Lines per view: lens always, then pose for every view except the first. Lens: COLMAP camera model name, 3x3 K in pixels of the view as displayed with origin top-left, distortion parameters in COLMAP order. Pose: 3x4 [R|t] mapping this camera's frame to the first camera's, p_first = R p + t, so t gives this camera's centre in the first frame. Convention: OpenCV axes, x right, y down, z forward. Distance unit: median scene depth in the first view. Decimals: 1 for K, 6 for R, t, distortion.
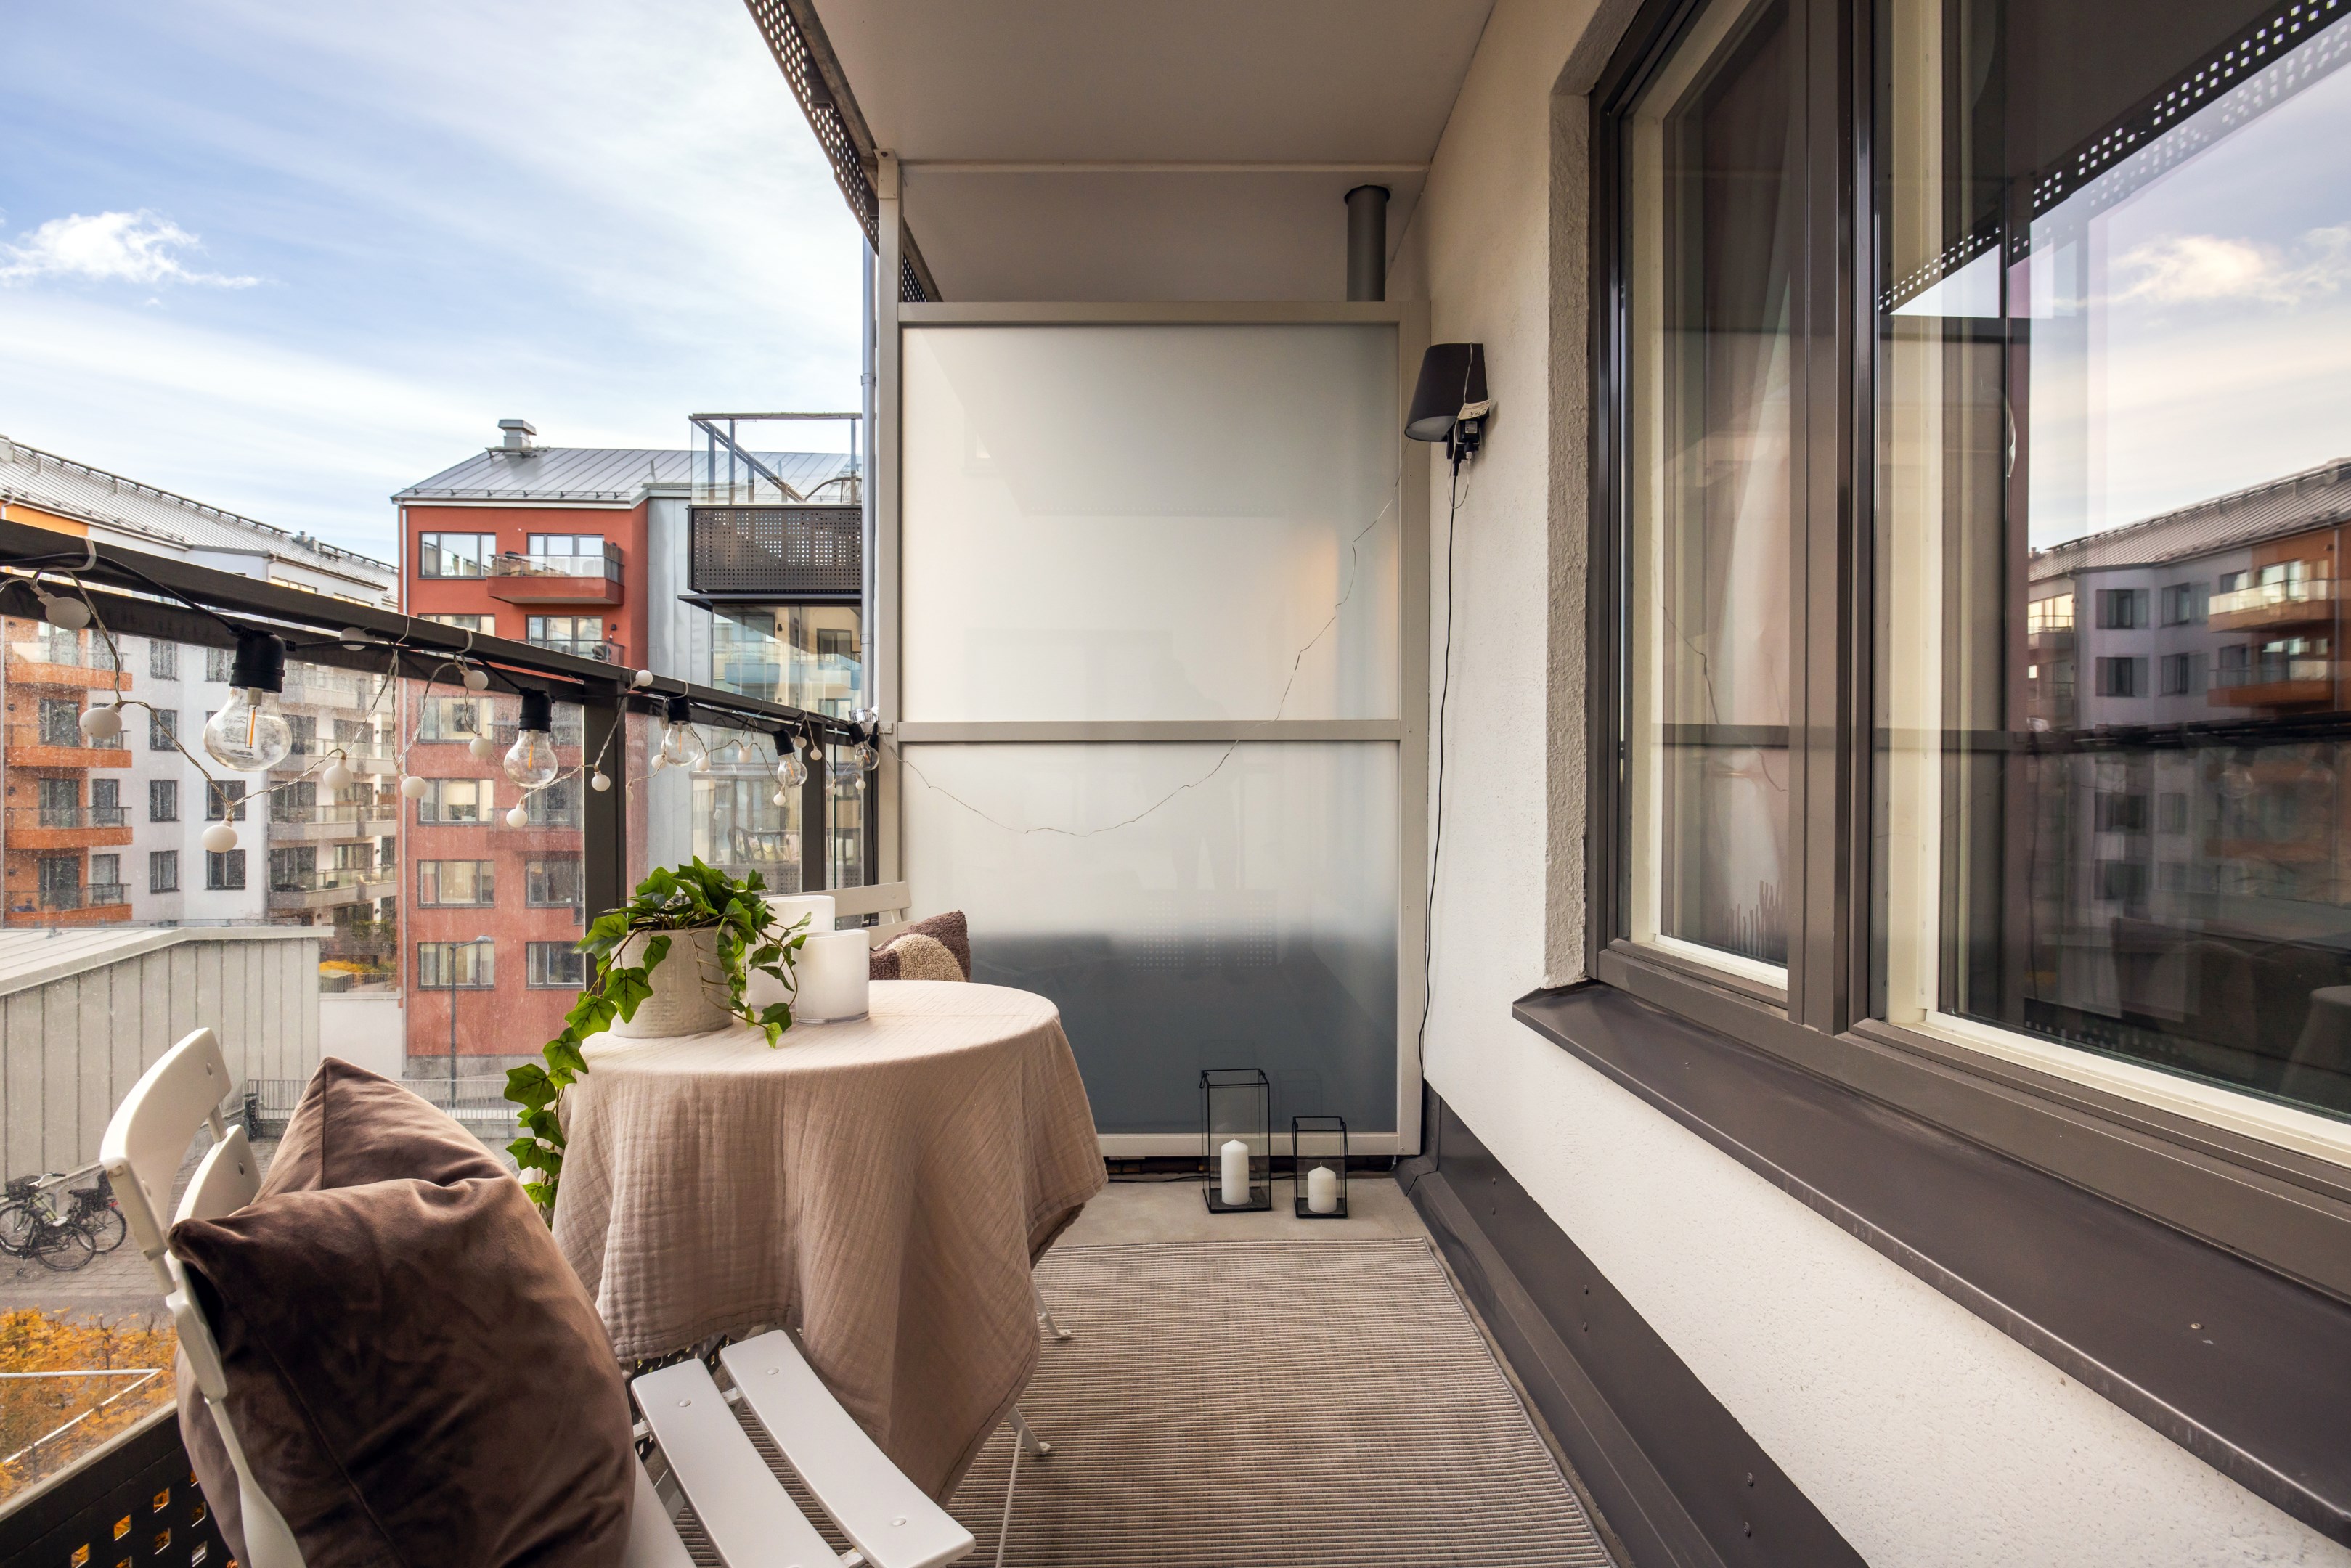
lens RADIAL K [[1115.8, 0, 1185.5], [0, 1115.8, 793.6], [0, 0, 1]] dist [-0.022932, 0.003062]
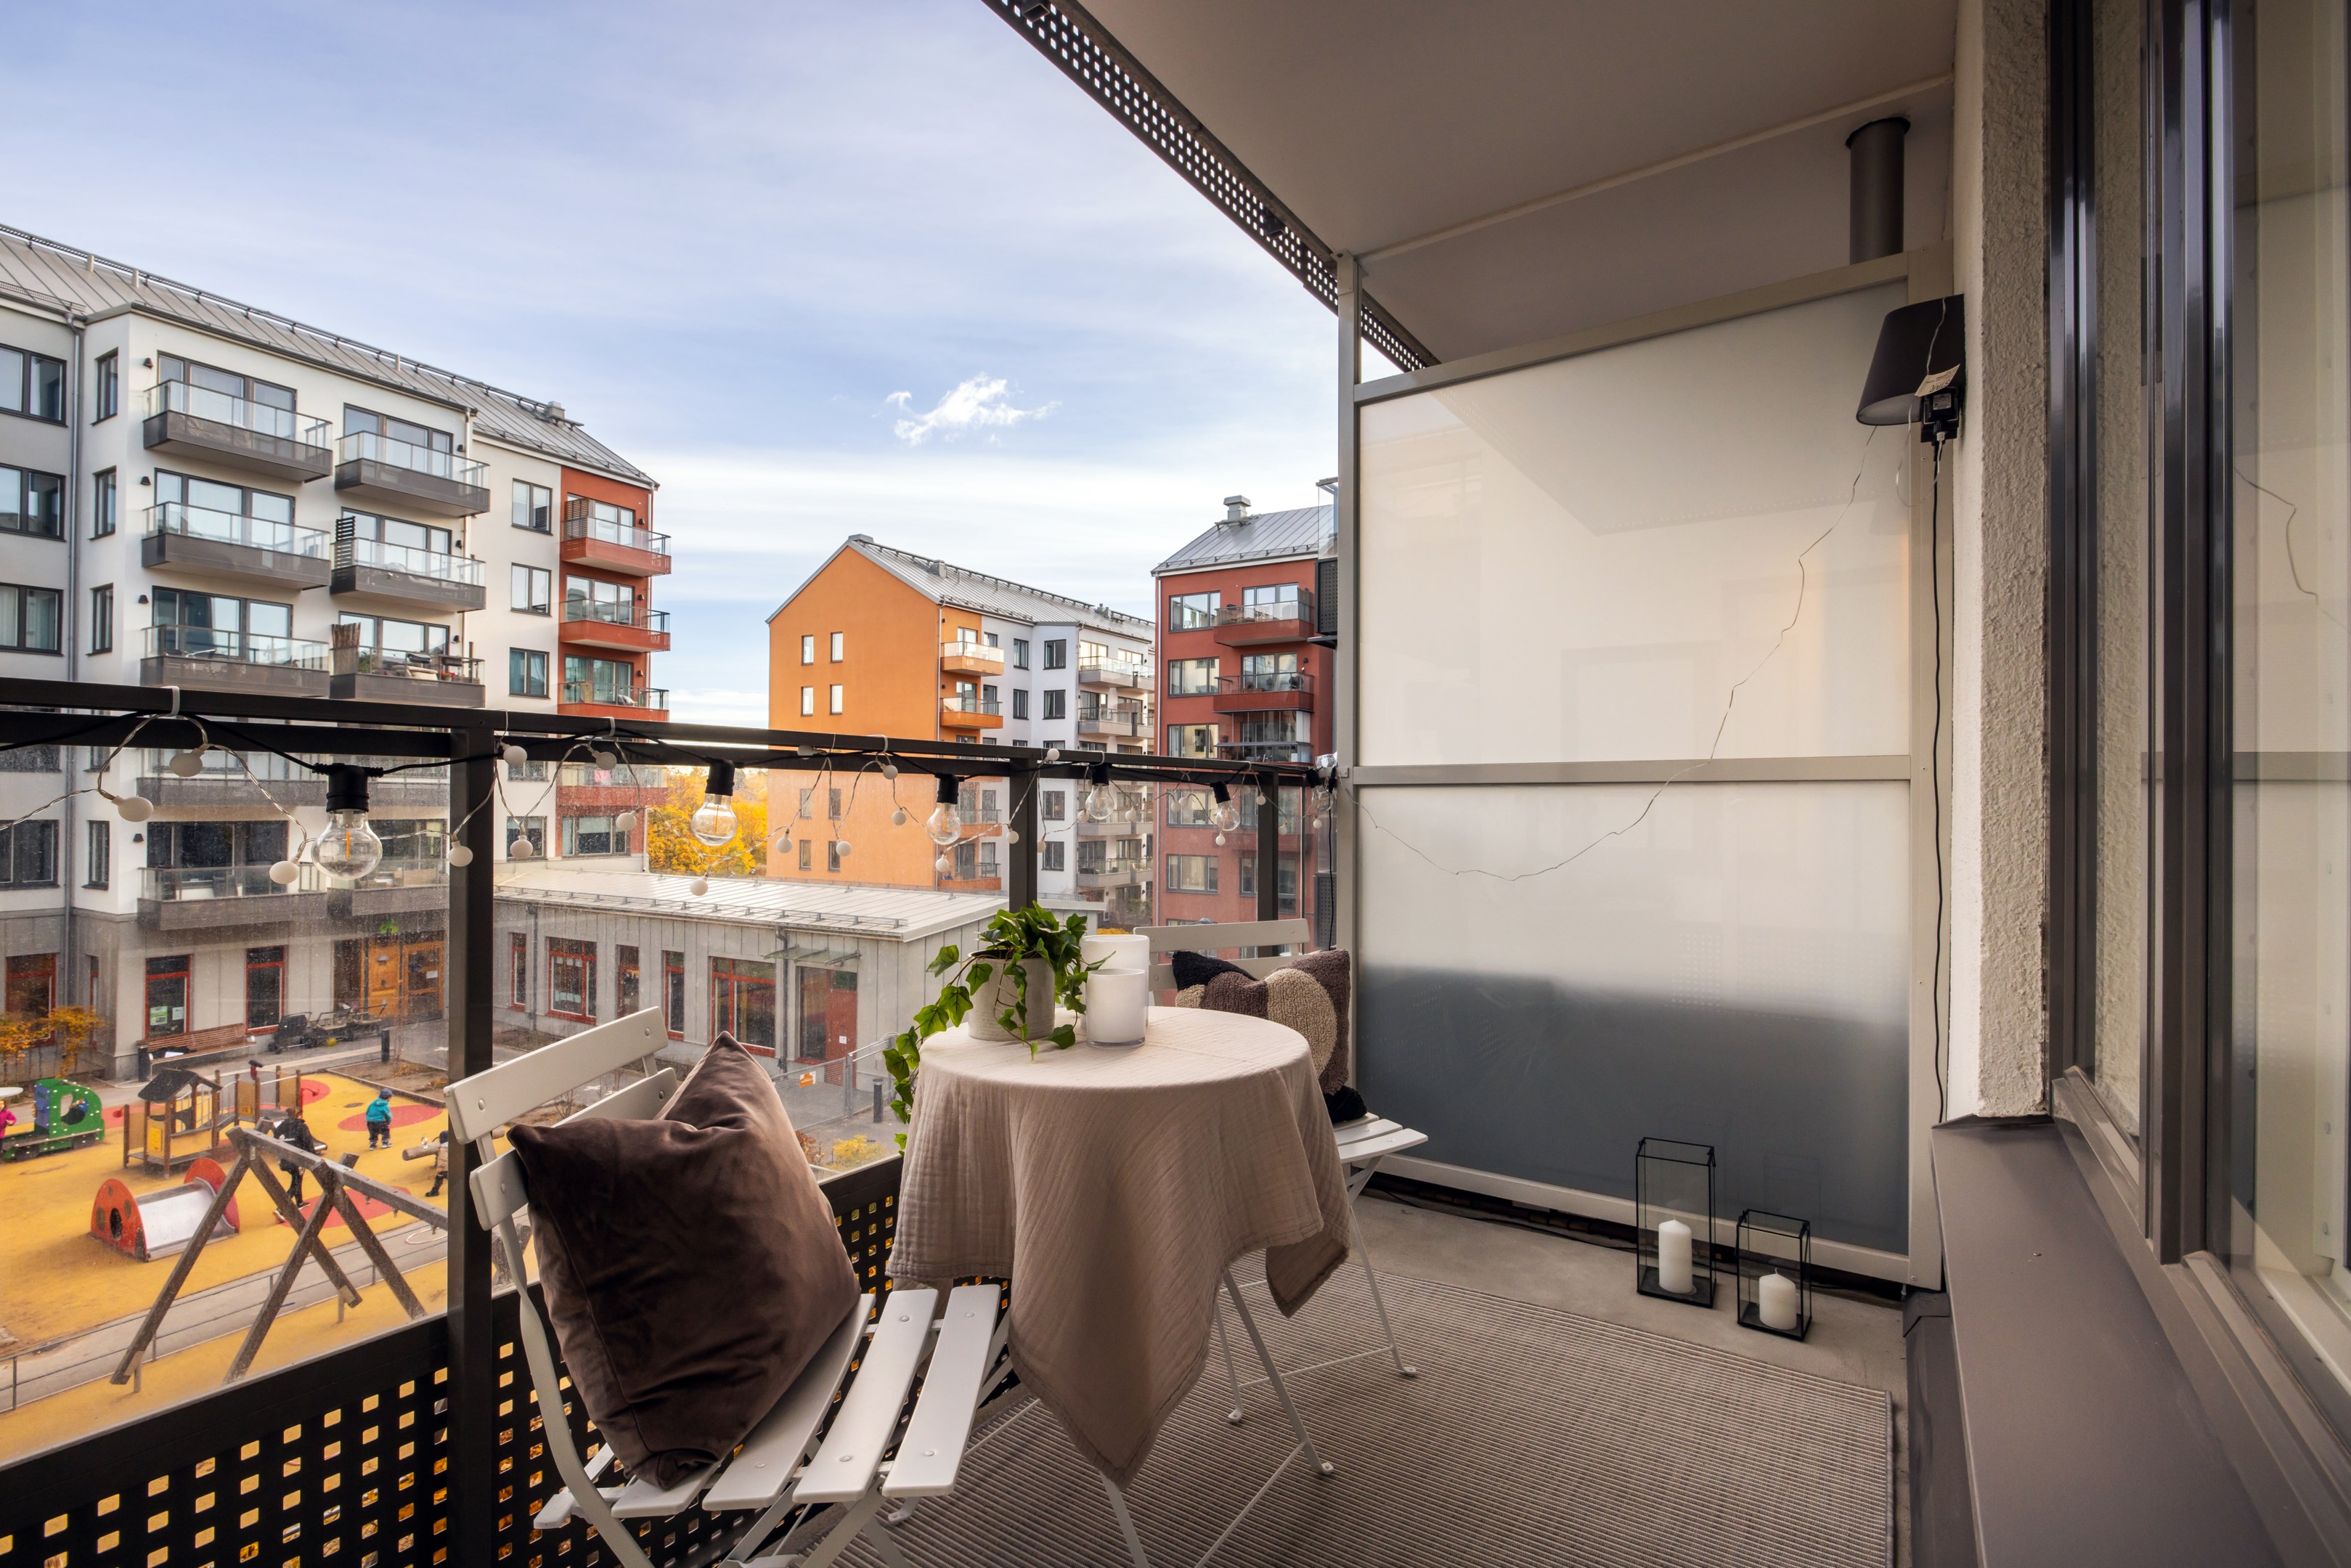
lens RADIAL K [[1064.6, 0, 1168.9], [0, 1064.6, 780.7], [0, 0, 1]] dist [-0.019290, 0.002479]
pose [[0.811651, -0.006592, -0.584105, 0.218779], [-0.003819, 0.999855, -0.016591, -0.034028], [0.584130, 0.015696, 0.811508, 0.046769]]
